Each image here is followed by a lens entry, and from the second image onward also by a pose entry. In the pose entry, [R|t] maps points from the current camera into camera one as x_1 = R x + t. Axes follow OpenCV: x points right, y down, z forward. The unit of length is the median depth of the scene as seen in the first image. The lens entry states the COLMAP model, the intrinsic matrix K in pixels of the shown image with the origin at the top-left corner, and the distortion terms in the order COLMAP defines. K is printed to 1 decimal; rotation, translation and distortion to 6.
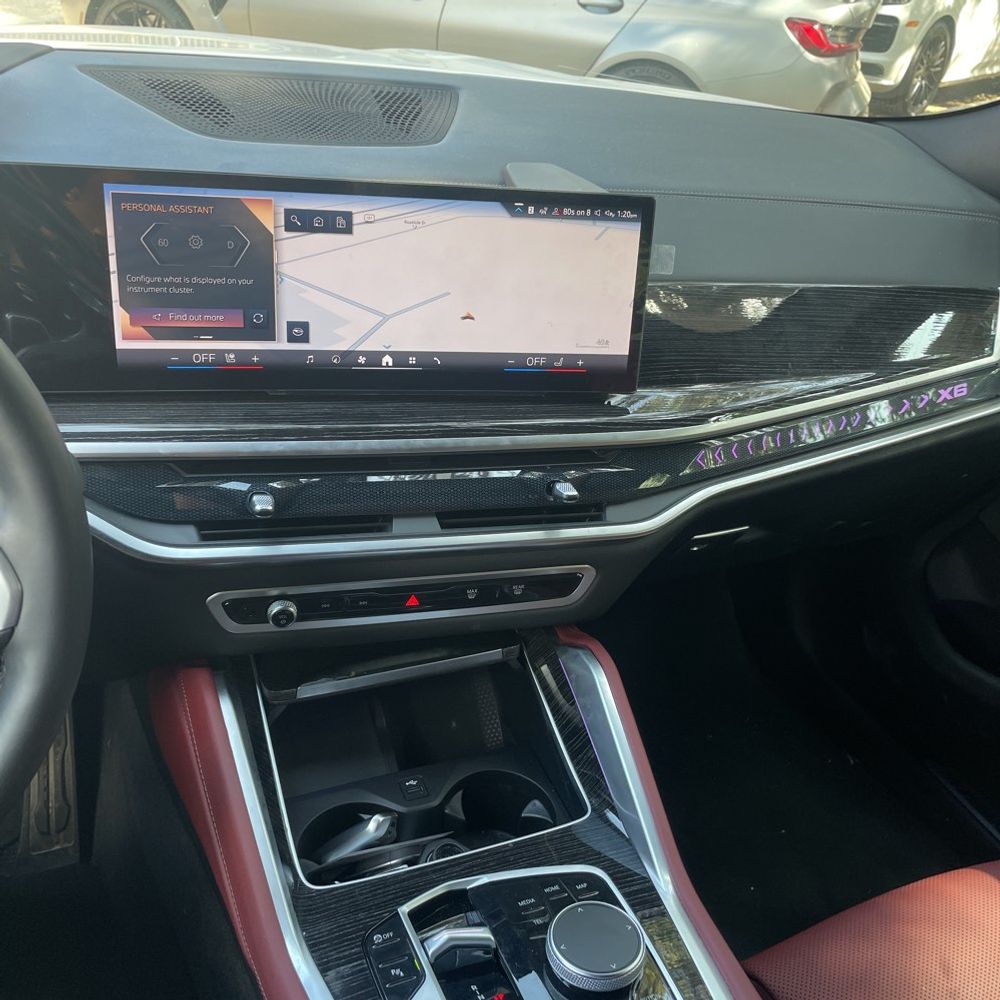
lens RADIAL K [[1063.7, 0, 500.0], [0, 1063.7, 500.0], [0, 0, 1]] dist [0.135985, -0.133141]
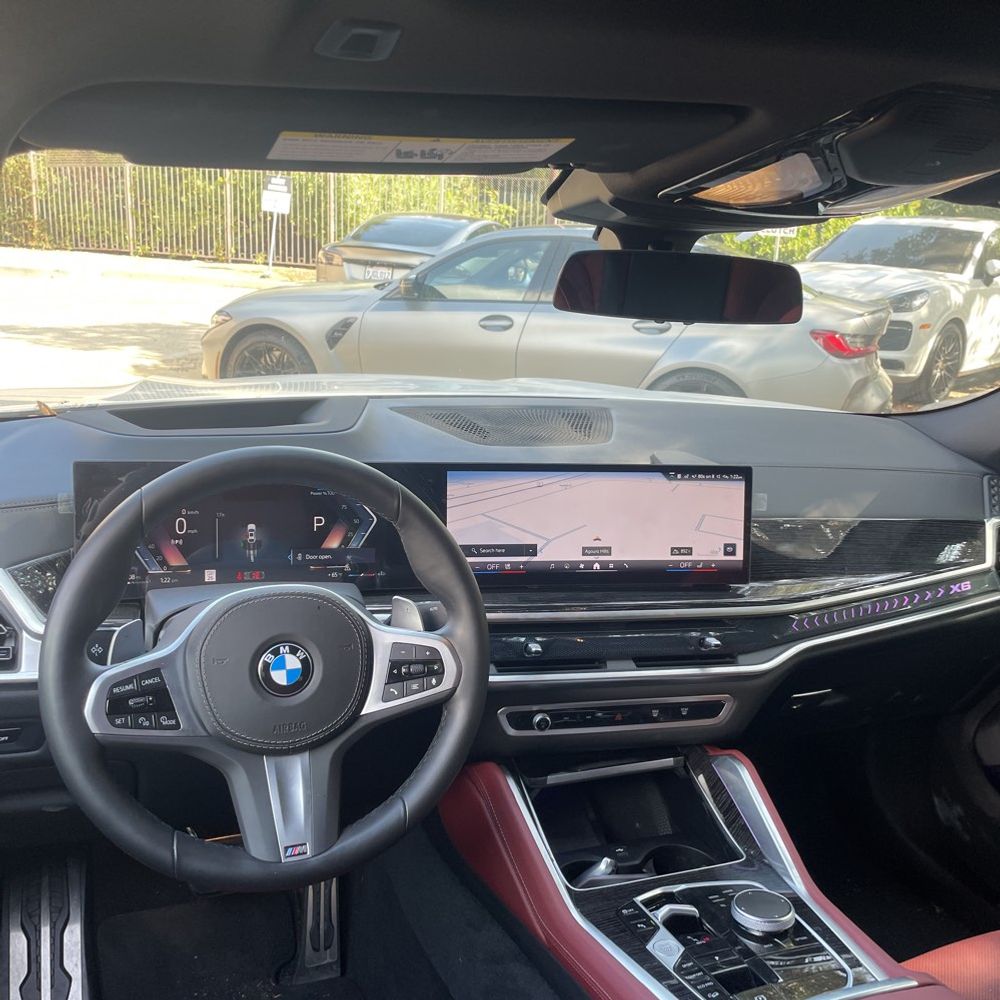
lens RADIAL K [[1063.7, 0, 500.0], [0, 1063.7, 500.0], [0, 0, 1]] dist [0.135985, -0.133141]
pose [[0.998326, -0.036556, -0.044818, -0.163551], [0.023742, 0.965645, -0.258779, 0.178960], [0.052738, 0.257282, 0.964896, -0.577152]]
